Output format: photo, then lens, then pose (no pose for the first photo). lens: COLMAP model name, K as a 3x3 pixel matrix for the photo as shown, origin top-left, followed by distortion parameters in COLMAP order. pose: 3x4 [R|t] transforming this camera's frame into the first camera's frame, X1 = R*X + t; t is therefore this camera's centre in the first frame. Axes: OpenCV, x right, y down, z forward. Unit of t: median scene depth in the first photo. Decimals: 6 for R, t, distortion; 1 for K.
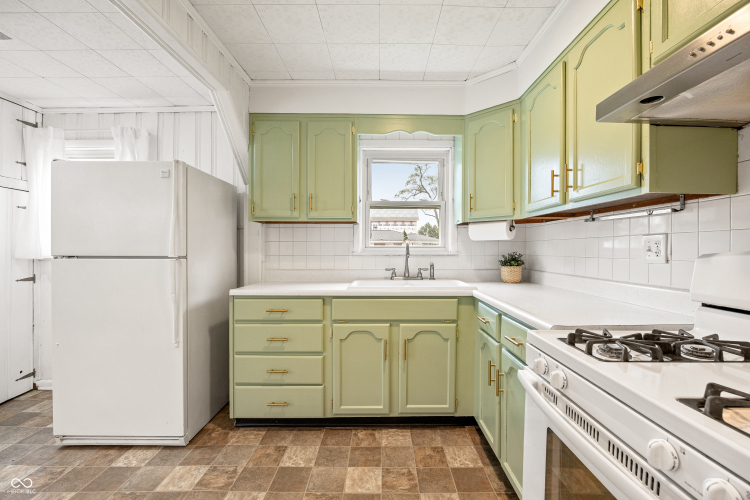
lens RADIAL K [[328.5, 0, 370.7], [0, 328.5, 250.1], [0, 0, 1]] dist [-0.015856, 0.000412]
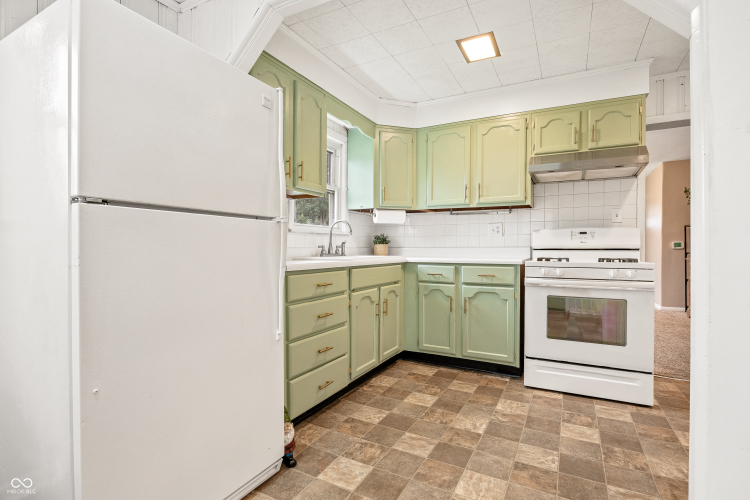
lens RADIAL K [[374.8, 0, 375.0], [0, 374.8, 250.0], [0, 0, 1]] dist [-0.001041, -0.000066]
pose [[0.469132, -0.002894, 0.883124, -1.142497], [0.001234, 0.999996, 0.002621, 0.082654], [-0.883127, -0.000140, 0.469133, 0.368223]]
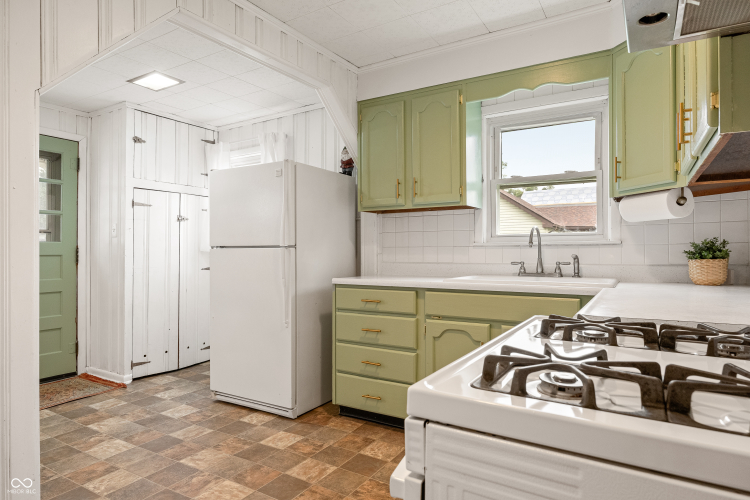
lens RADIAL K [[428.4, 0, 359.6], [0, 428.4, 249.2], [0, 0, 1]] dist [-0.002907, -0.000008]
pose [[0.850334, -0.006589, -0.526202, 0.352630], [0.002097, 0.999956, -0.009133, 0.041959], [0.526239, 0.006662, 0.850310, -0.103147]]
